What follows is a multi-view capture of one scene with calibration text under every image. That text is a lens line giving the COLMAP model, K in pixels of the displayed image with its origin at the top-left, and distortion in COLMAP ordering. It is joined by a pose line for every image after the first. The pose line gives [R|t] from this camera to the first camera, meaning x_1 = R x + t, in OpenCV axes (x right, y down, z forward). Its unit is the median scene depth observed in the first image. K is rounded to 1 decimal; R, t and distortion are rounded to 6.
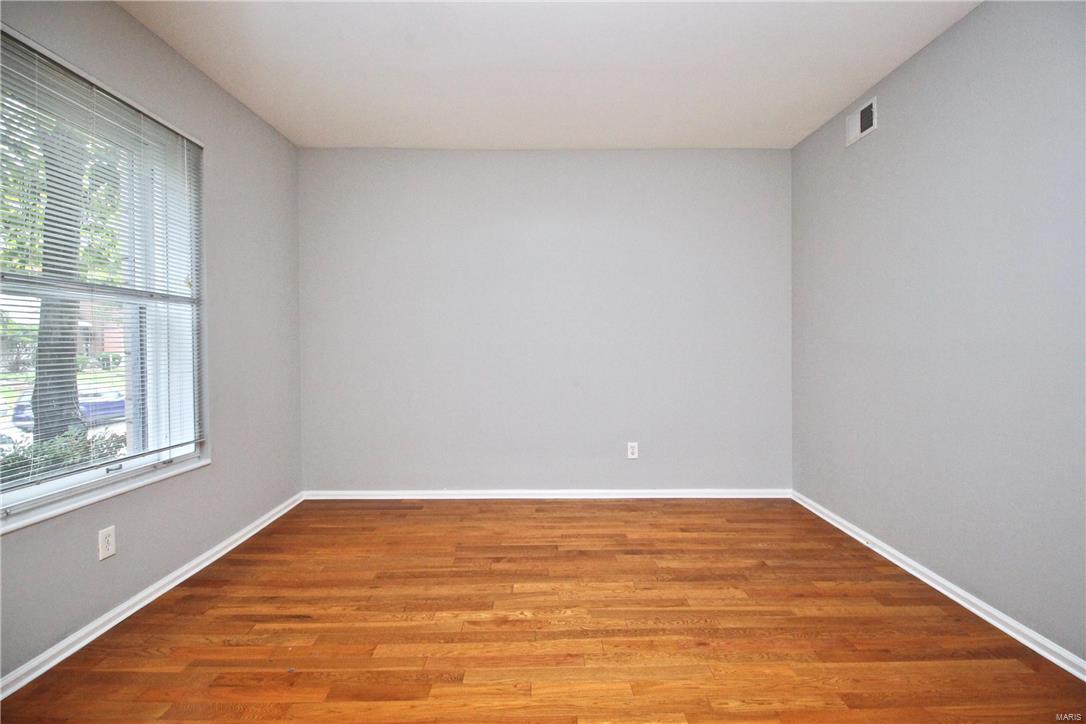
lens RADIAL K [[511.2, 0, 546.1], [0, 511.2, 361.9], [0, 0, 1]] dist [-0.007142, -0.005678]
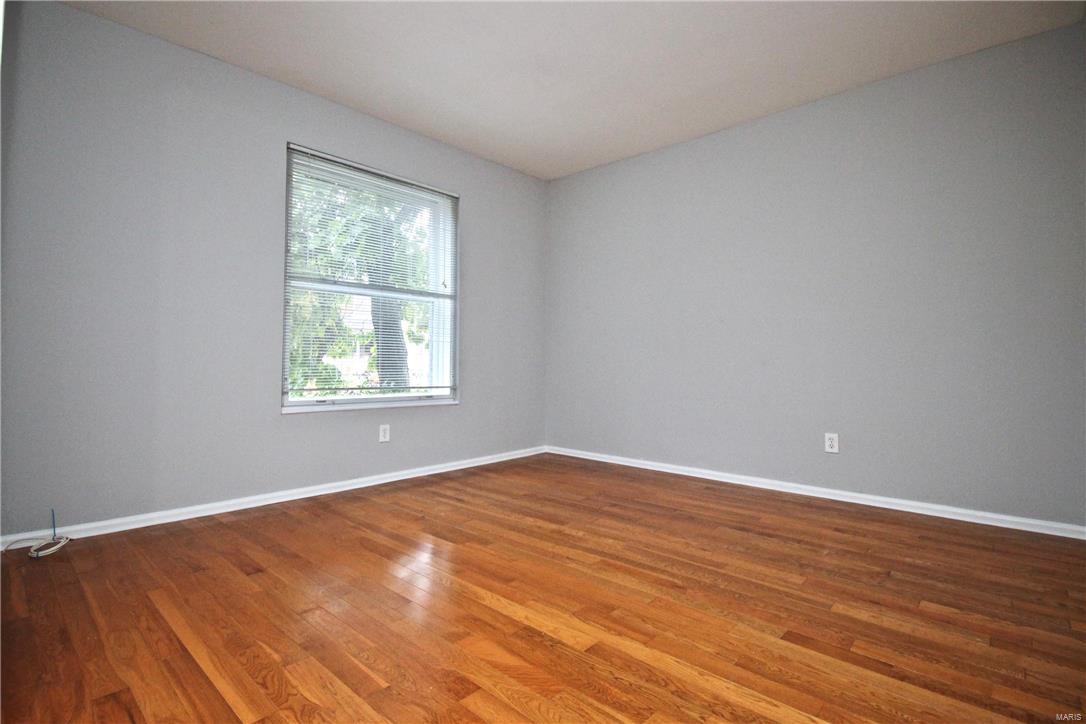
lens RADIAL K [[511.2, 0, 537.8], [0, 511.2, 360.3], [0, 0, 1]] dist [-0.007142, -0.005678]
pose [[0.728677, 0.005847, -0.684833, 0.603046], [-0.035035, 0.998972, -0.028750, 0.116963], [0.683961, 0.044943, 0.728133, 0.054046]]
